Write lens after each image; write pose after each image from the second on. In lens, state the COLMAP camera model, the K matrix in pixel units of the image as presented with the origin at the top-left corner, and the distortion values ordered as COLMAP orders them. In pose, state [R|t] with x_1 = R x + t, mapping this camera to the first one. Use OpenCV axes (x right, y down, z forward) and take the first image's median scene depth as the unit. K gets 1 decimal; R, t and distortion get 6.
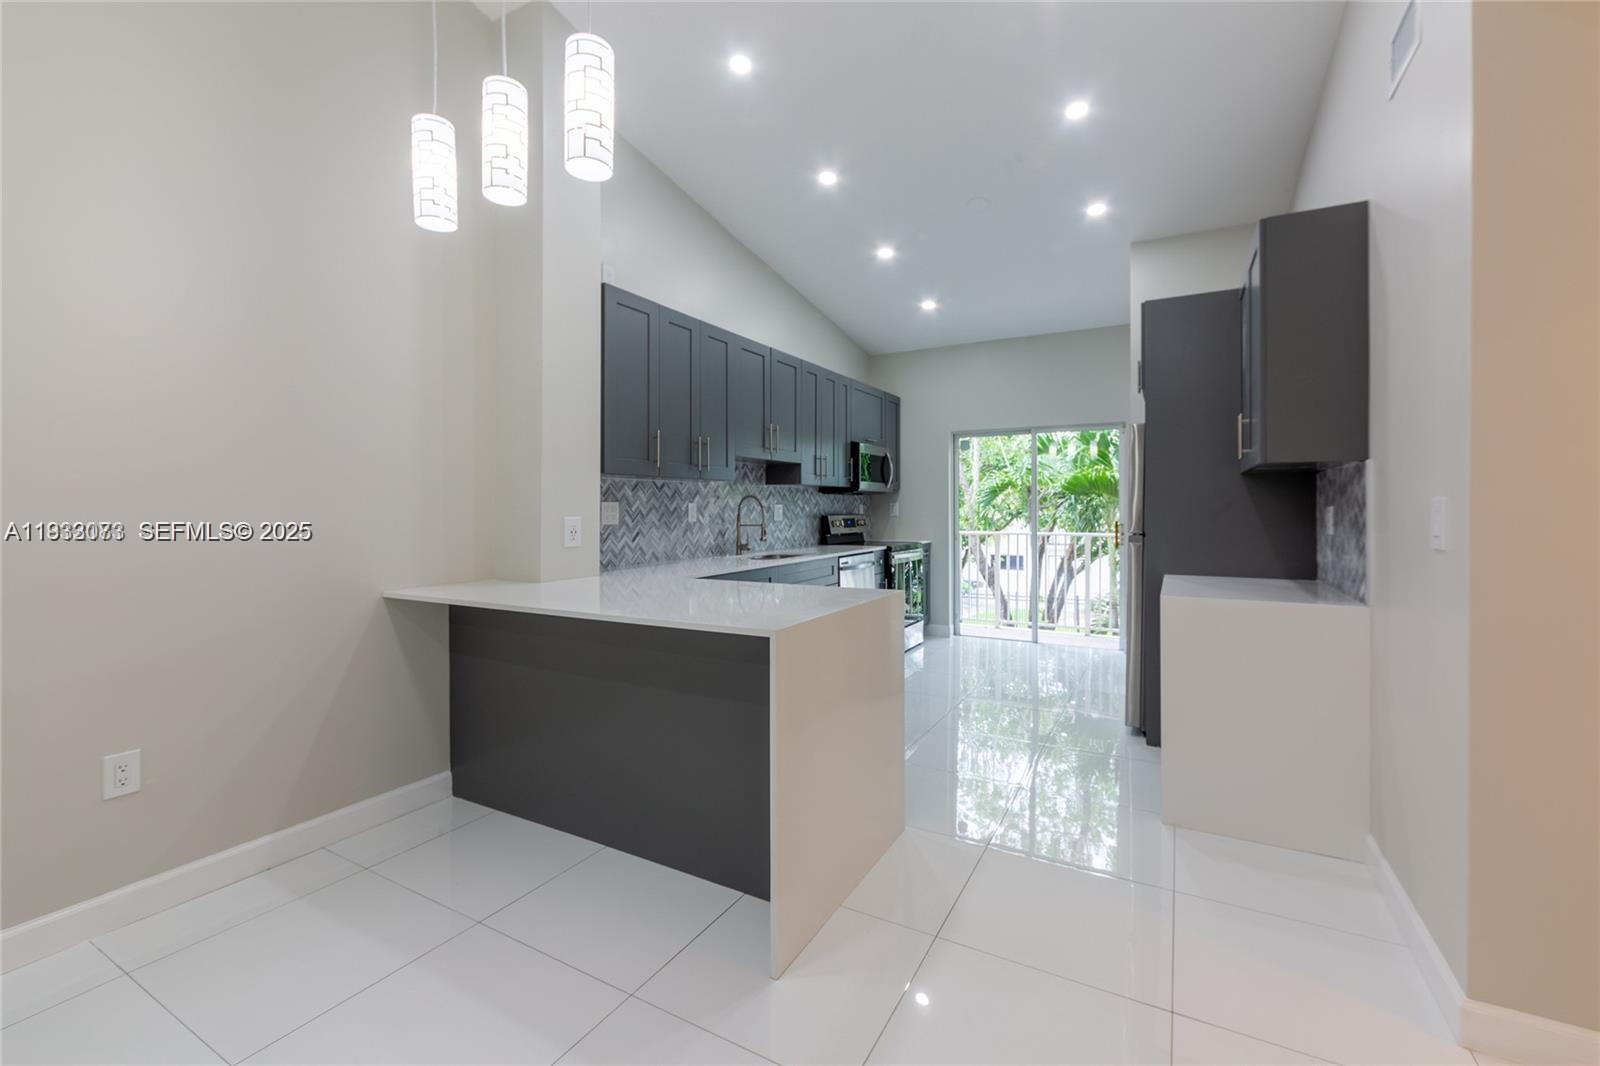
lens RADIAL K [[676.6, 0, 790.9], [0, 676.6, 506.5], [0, 0, 1]] dist [0.000153, -0.000339]
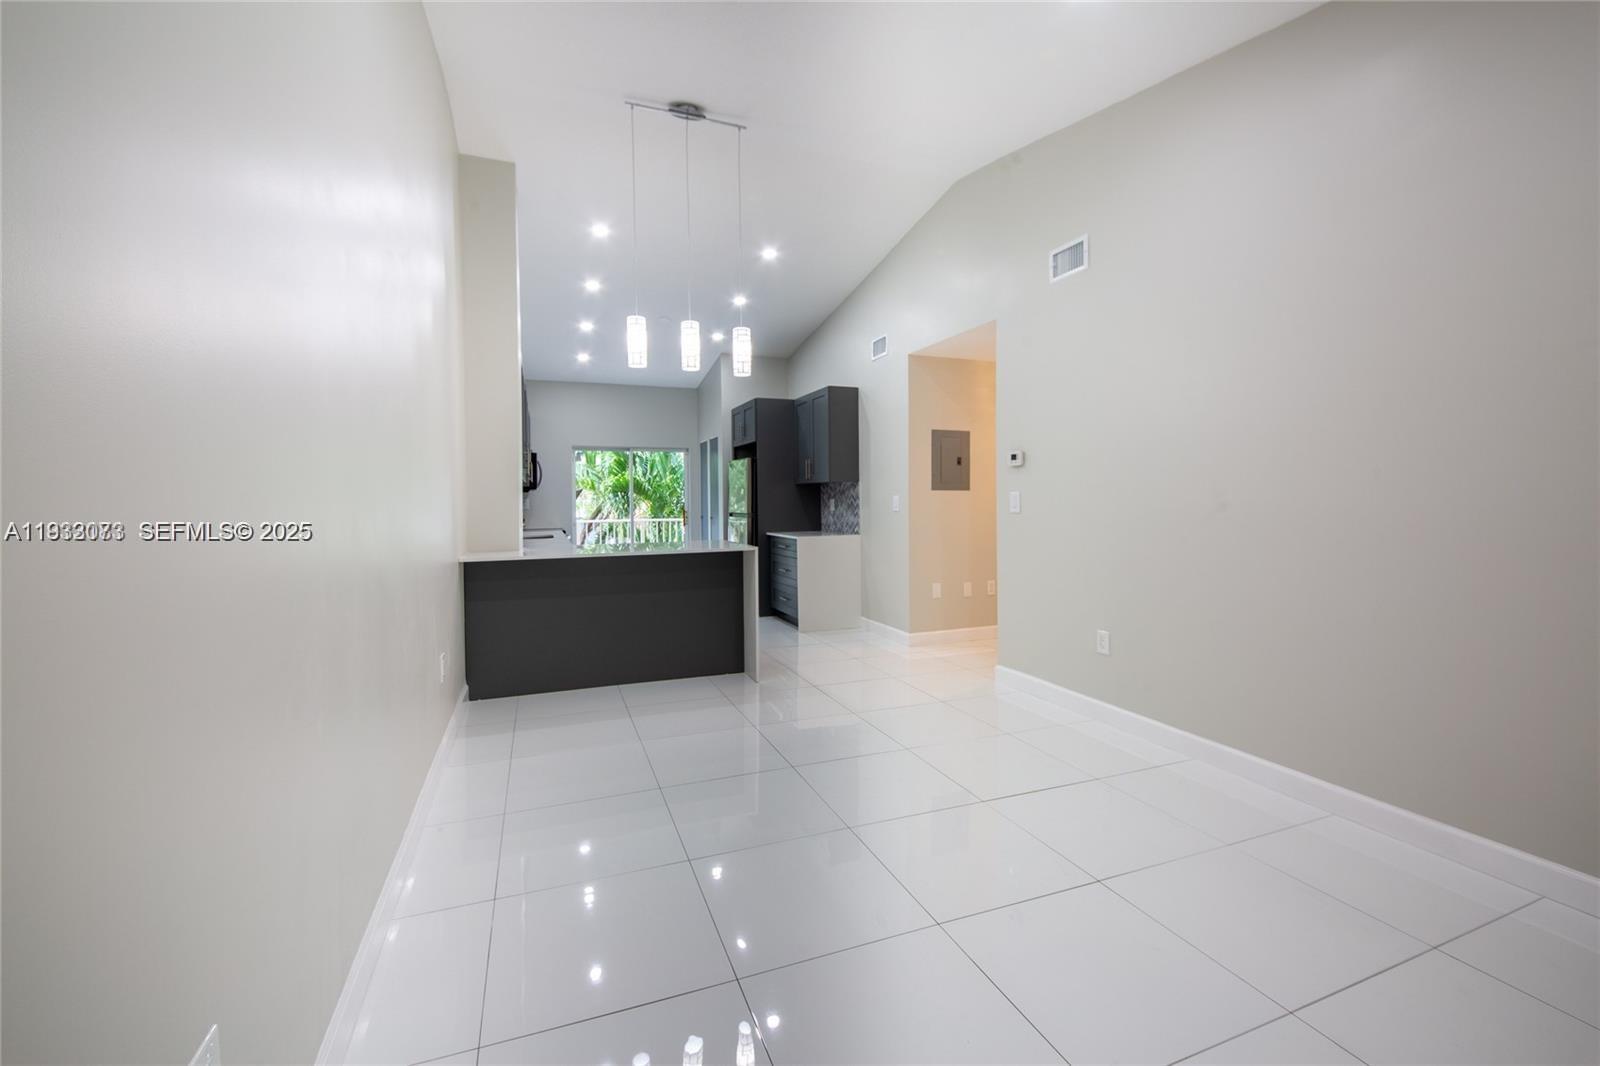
lens RADIAL K [[689.0, 0, 771.8], [0, 689.0, 504.2], [0, 0, 1]] dist [0.071512, -0.000158]
pose [[0.667522, -0.008636, 0.744540, -0.702635], [0.008231, 0.999957, 0.004219, 0.003669], [-0.744544, 0.003312, 0.667565, -0.289886]]
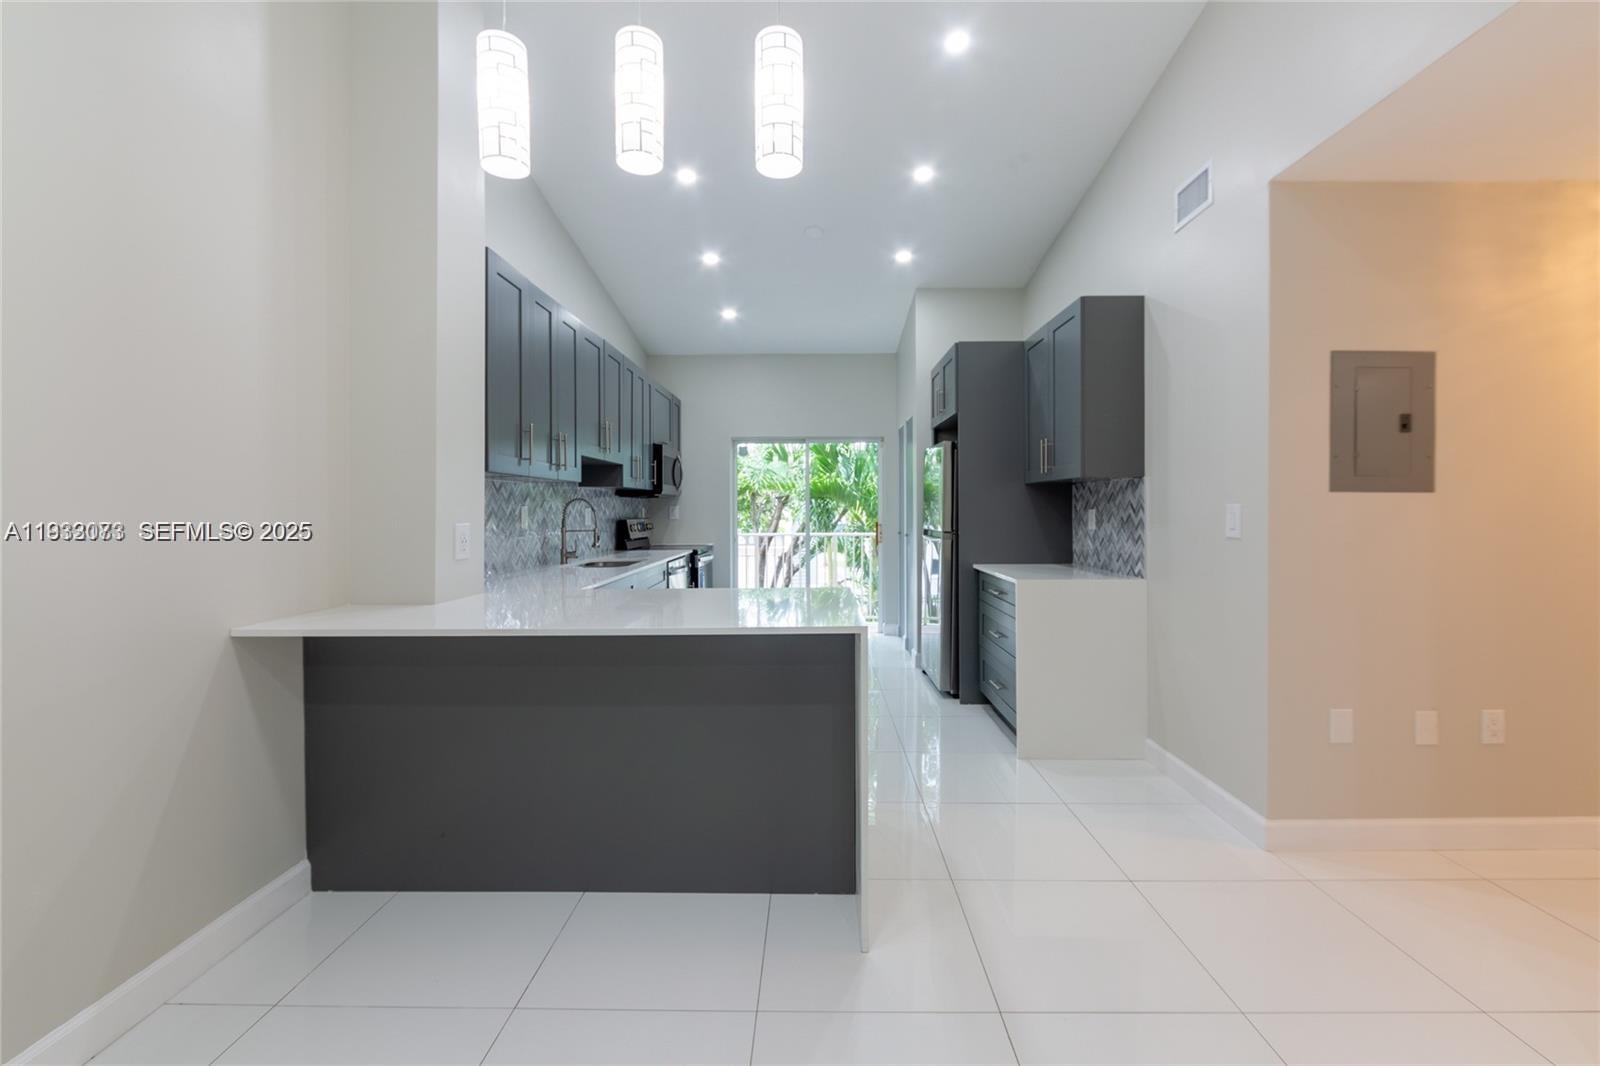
lens RADIAL K [[684.8, 0, 801.5], [0, 684.8, 511.7], [0, 0, 1]] dist [-0.002726, -0.000833]
pose [[0.877743, -0.002917, 0.479122, -0.227133], [0.001544, 0.999993, 0.003259, -0.000742], [-0.479128, -0.002121, 0.877742, 0.037319]]
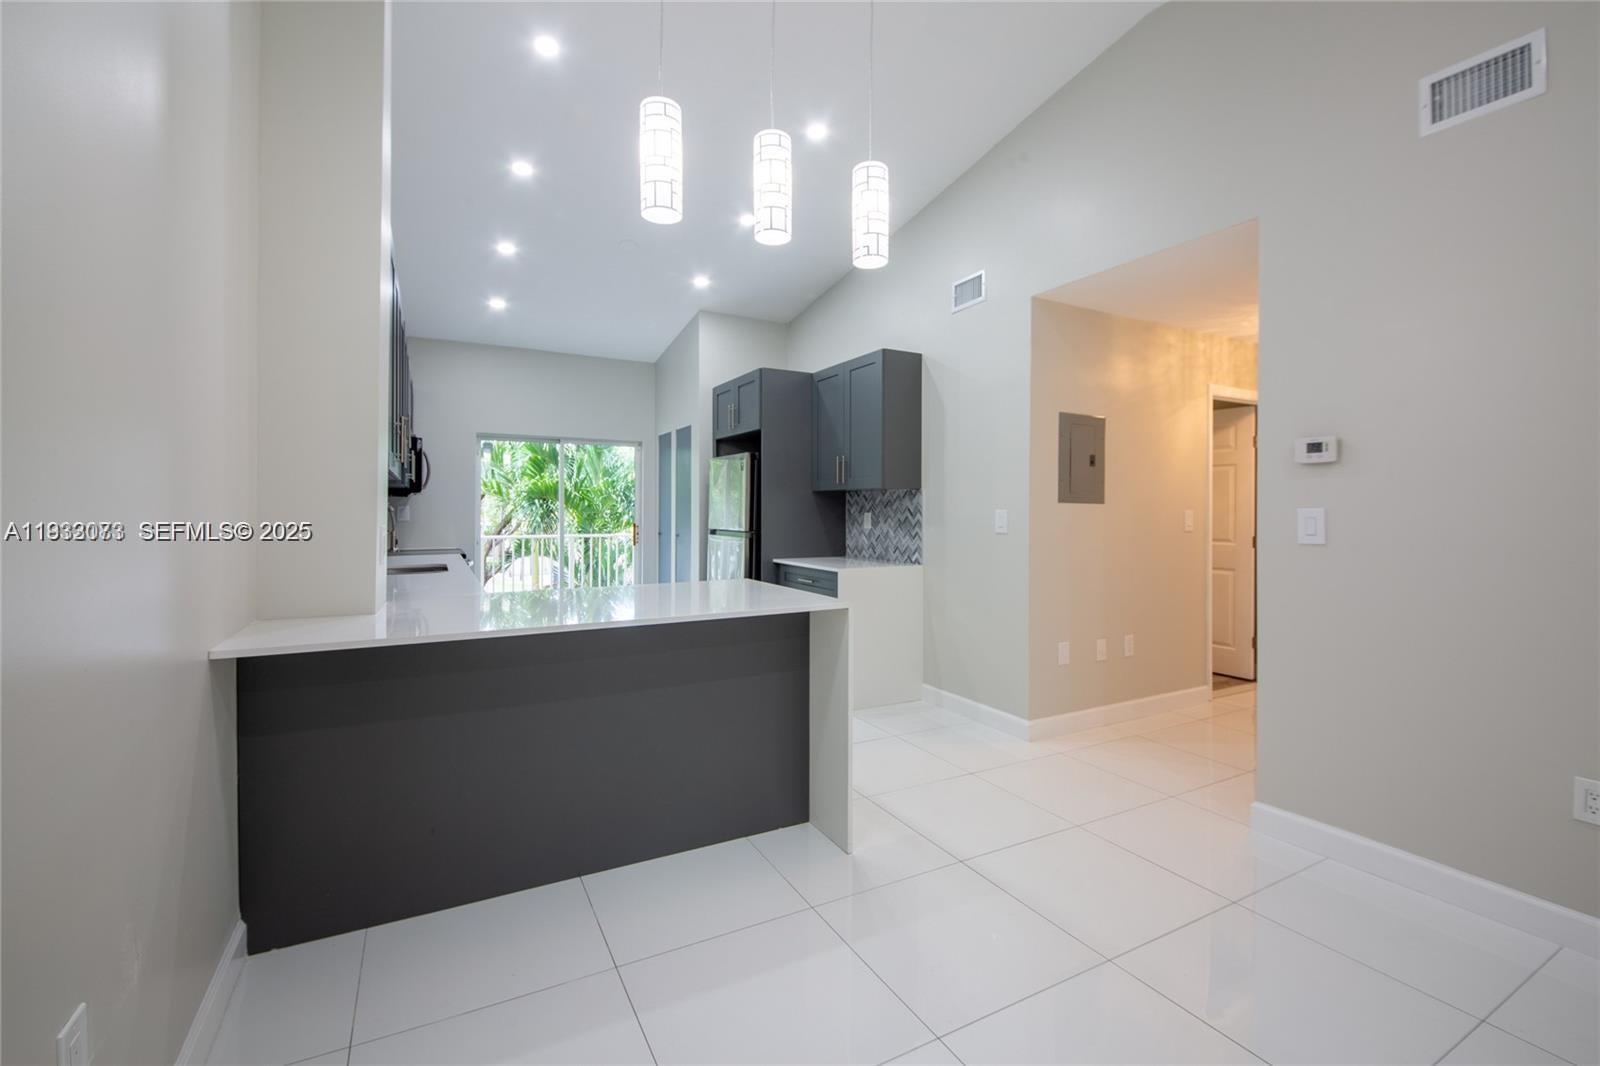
lens RADIAL K [[691.7, 0, 796.9], [0, 691.7, 504.4], [0, 0, 1]] dist [0.030701, -0.000260]
pose [[0.533171, 0.016603, 0.845845, -0.474478], [-0.009114, 0.999862, -0.013881, 0.002608], [-0.845959, -0.000308, 0.533249, 0.120421]]
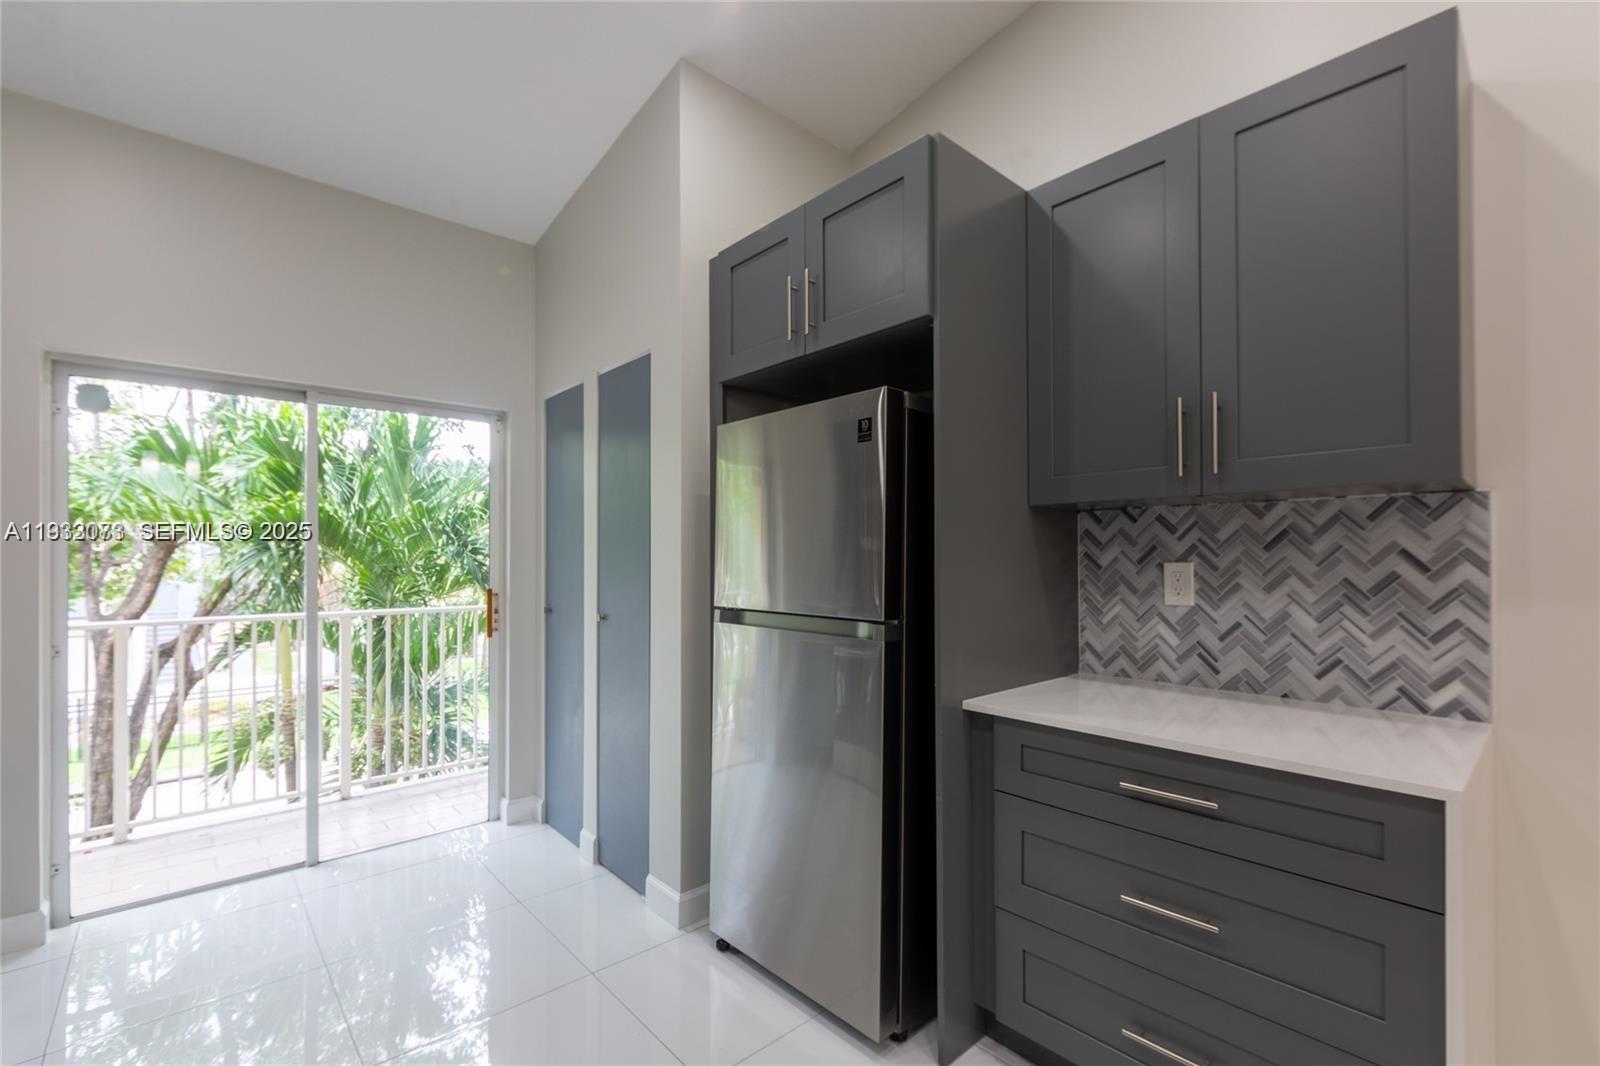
lens RADIAL K [[742.2, 0, 799.8], [0, 742.2, 552.6], [0, 0, 1]] dist [0.001026, -0.000012]
pose [[0.341005, 0.014159, 0.939955, -0.005576], [-0.002046, 0.999895, -0.014320, 0.000272], [-0.940059, 0.002959, 0.340998, 0.648196]]
